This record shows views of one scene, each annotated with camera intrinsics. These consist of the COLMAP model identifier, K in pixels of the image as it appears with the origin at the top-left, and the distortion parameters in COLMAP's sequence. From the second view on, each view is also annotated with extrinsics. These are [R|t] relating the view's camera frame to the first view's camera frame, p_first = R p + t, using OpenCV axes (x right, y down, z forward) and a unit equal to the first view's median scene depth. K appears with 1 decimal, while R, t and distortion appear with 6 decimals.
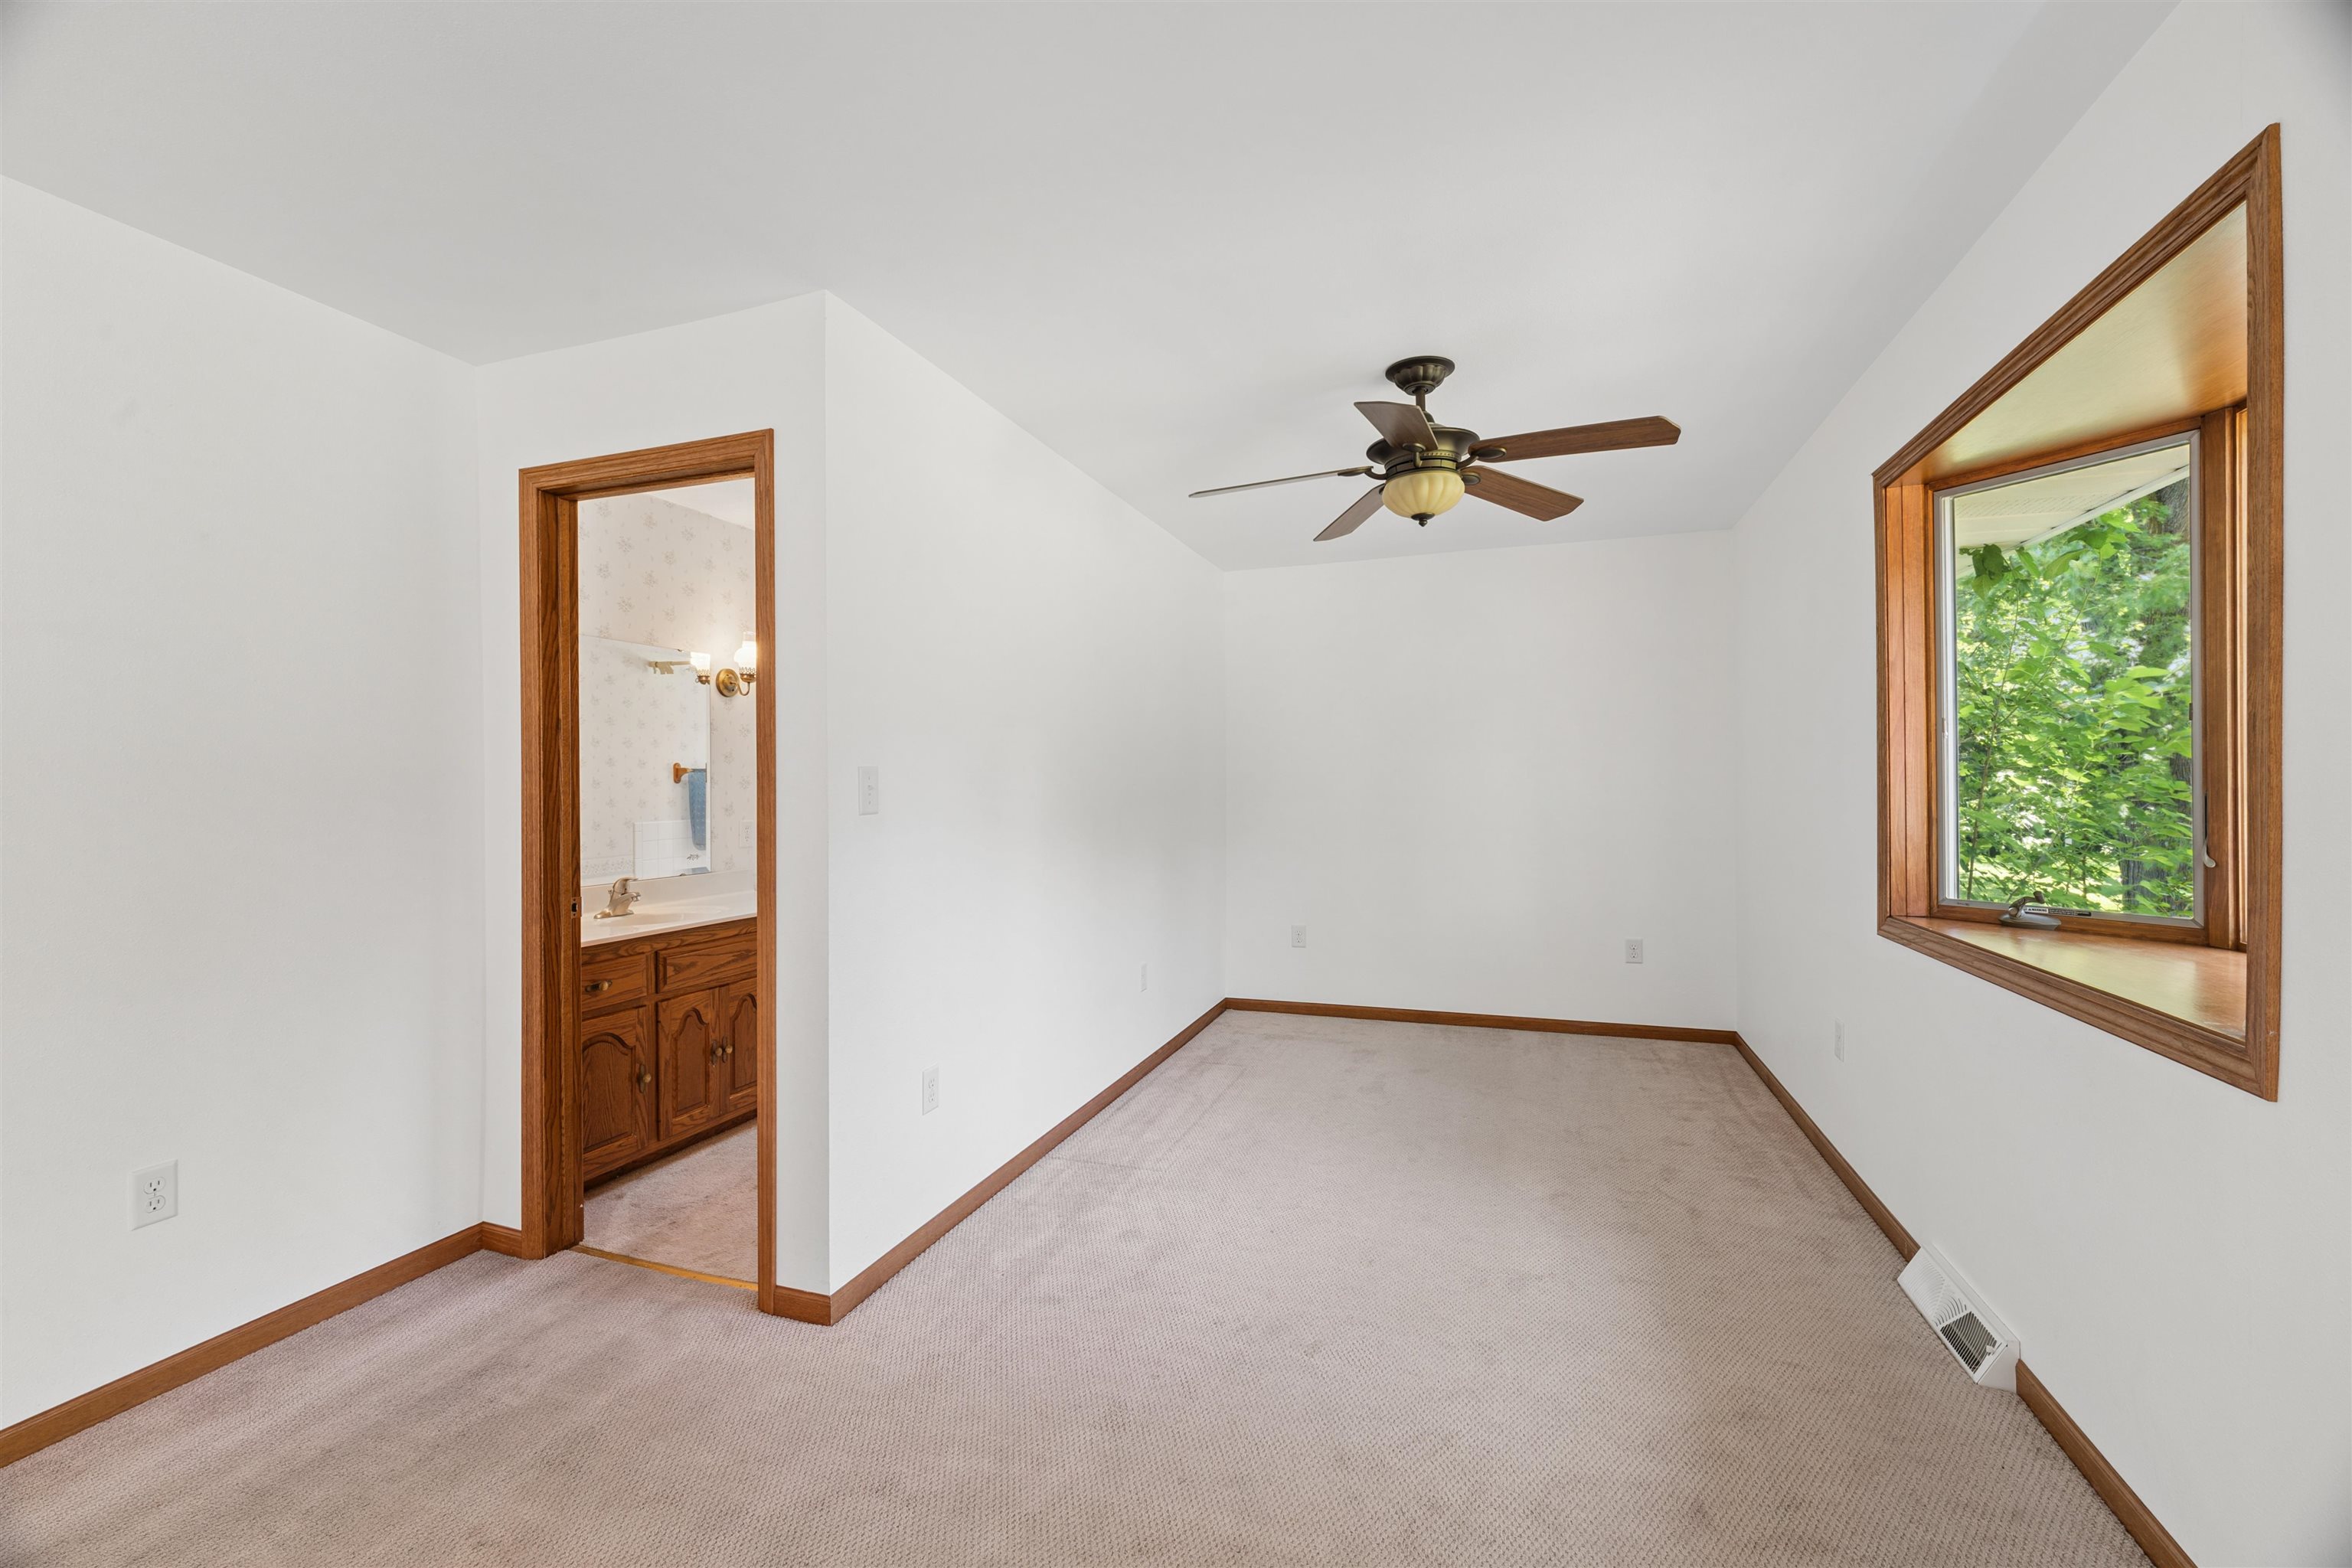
lens RADIAL K [[1009.0, 0, 1168.3], [0, 1009.0, 773.6], [0, 0, 1]] dist [0.002607, 0.000059]
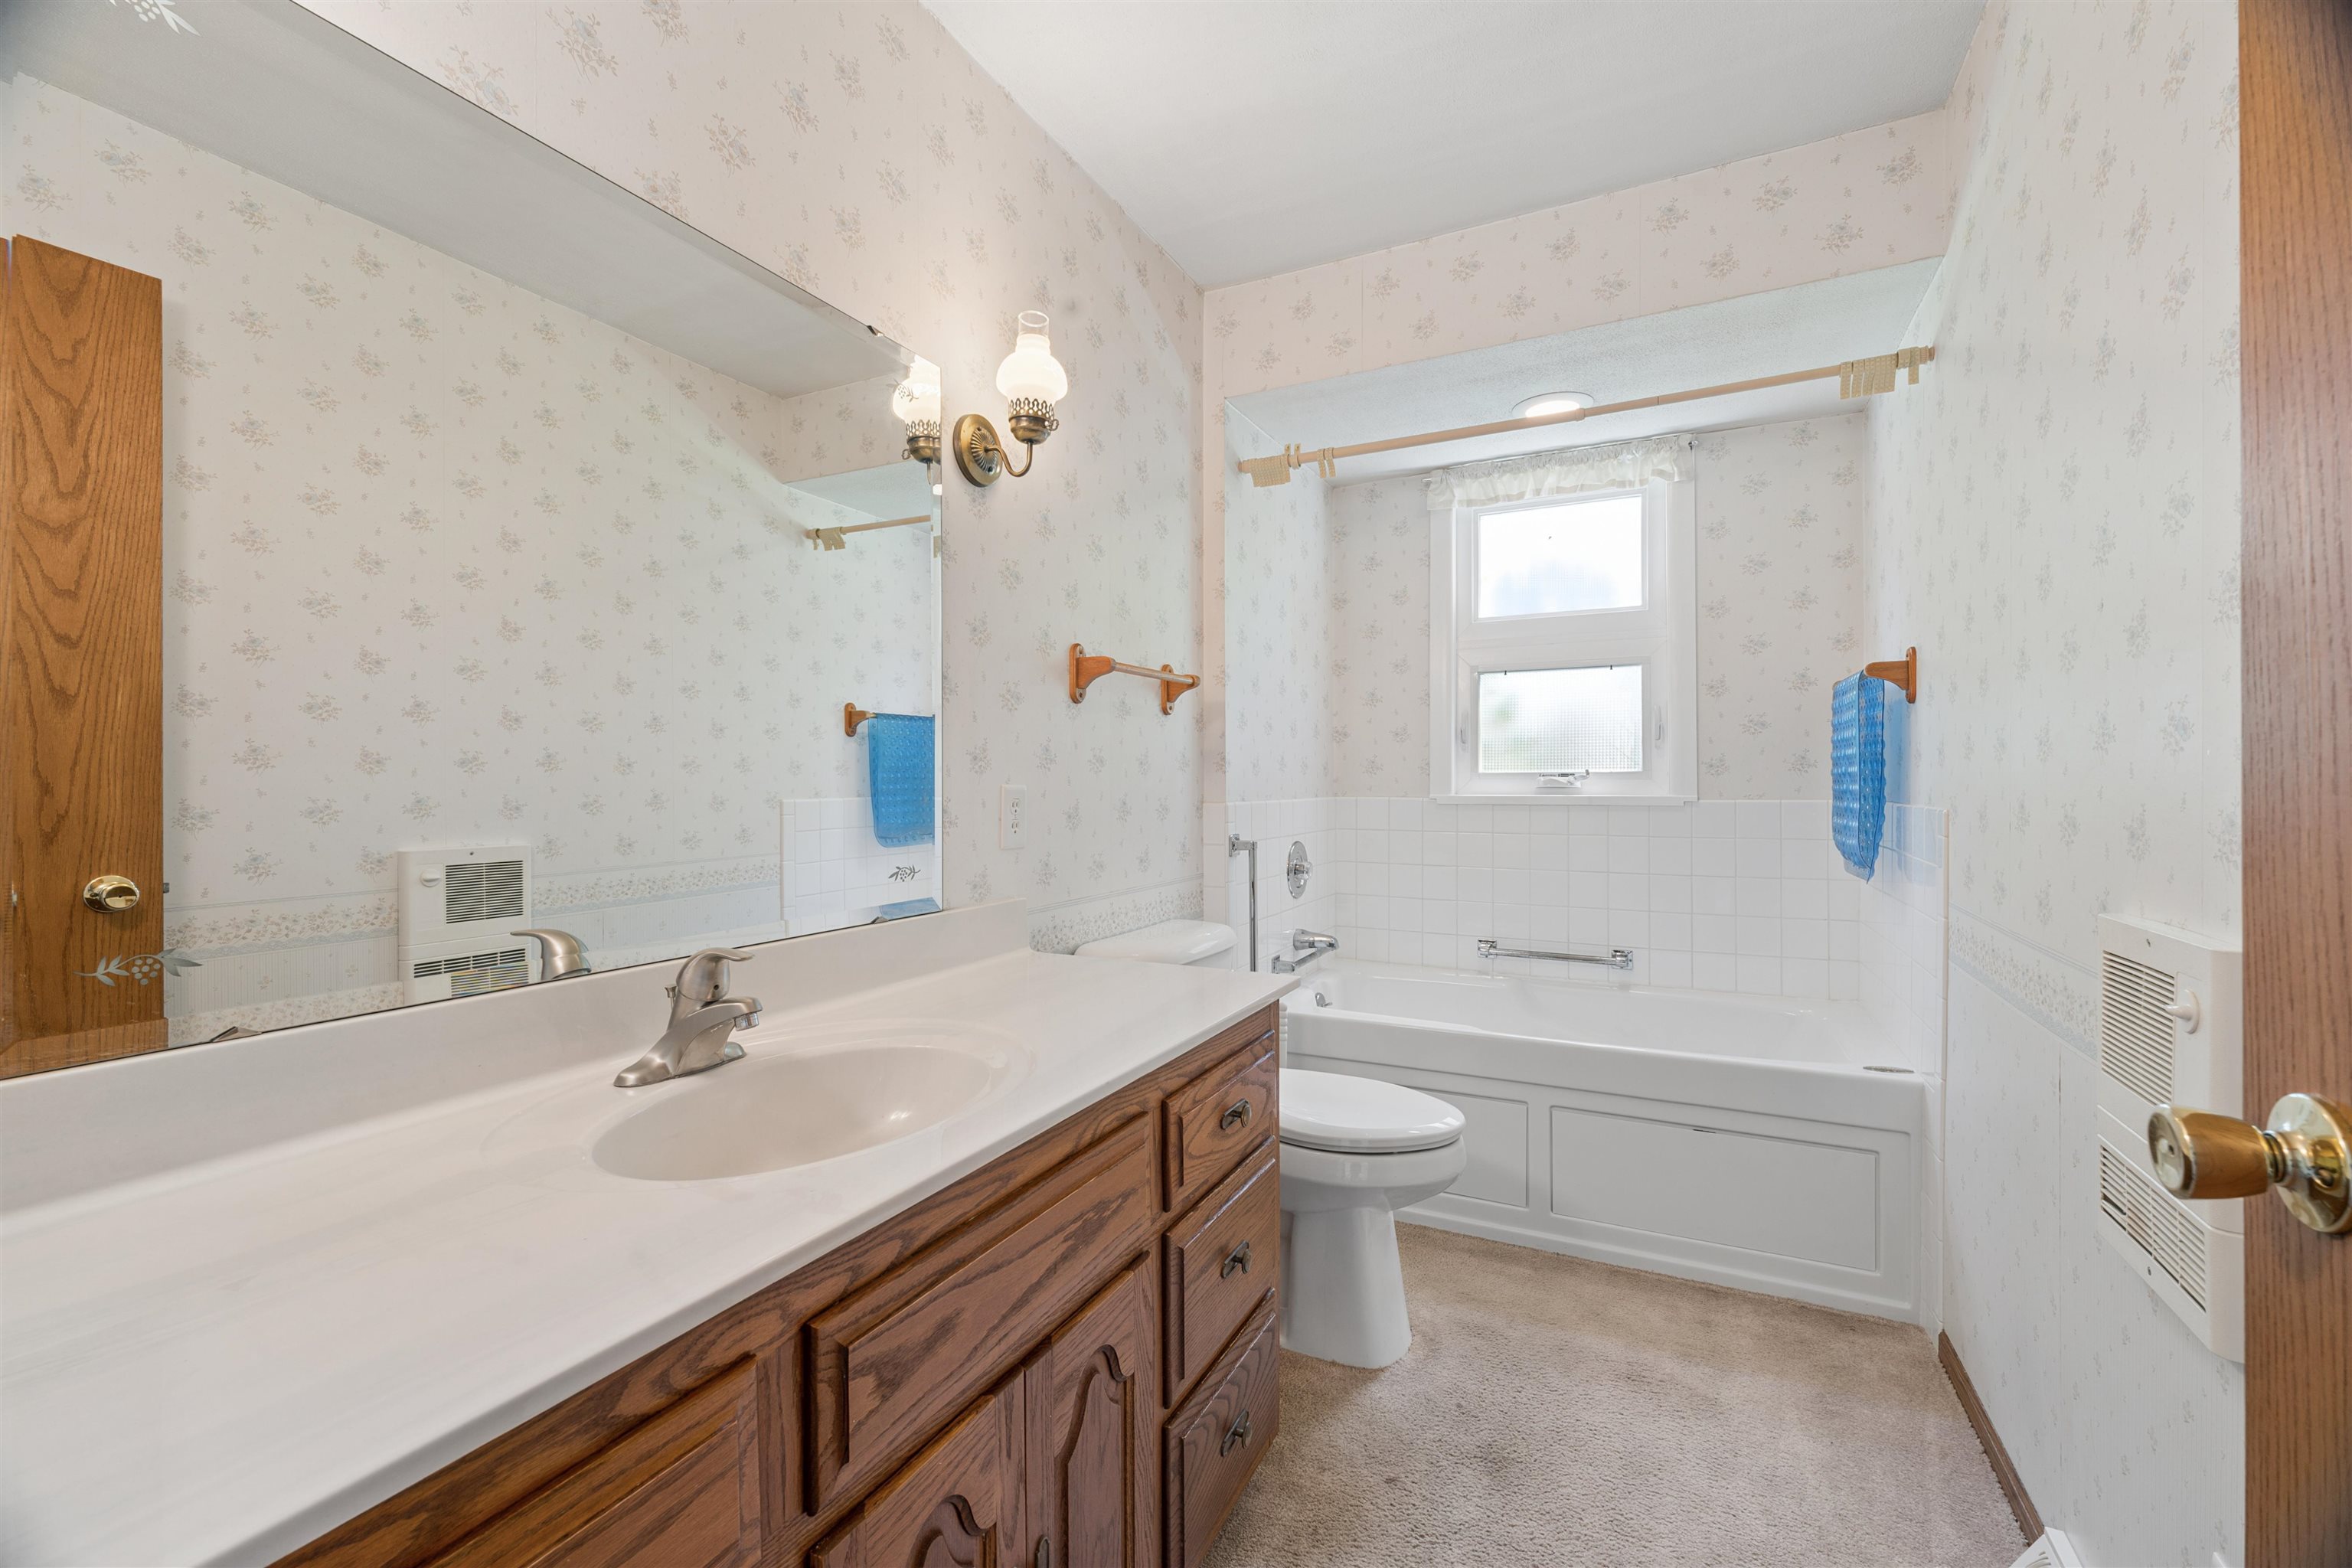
lens RADIAL K [[1009.0, 0, 1171.7], [0, 1009.0, 782.2], [0, 0, 1]] dist [0.002607, 0.000059]
pose [[0.990915, 0.006895, -0.134315, -0.306731], [-0.005372, 0.999917, 0.011696, 0.040997], [0.134385, -0.010868, 0.990870, 0.610188]]
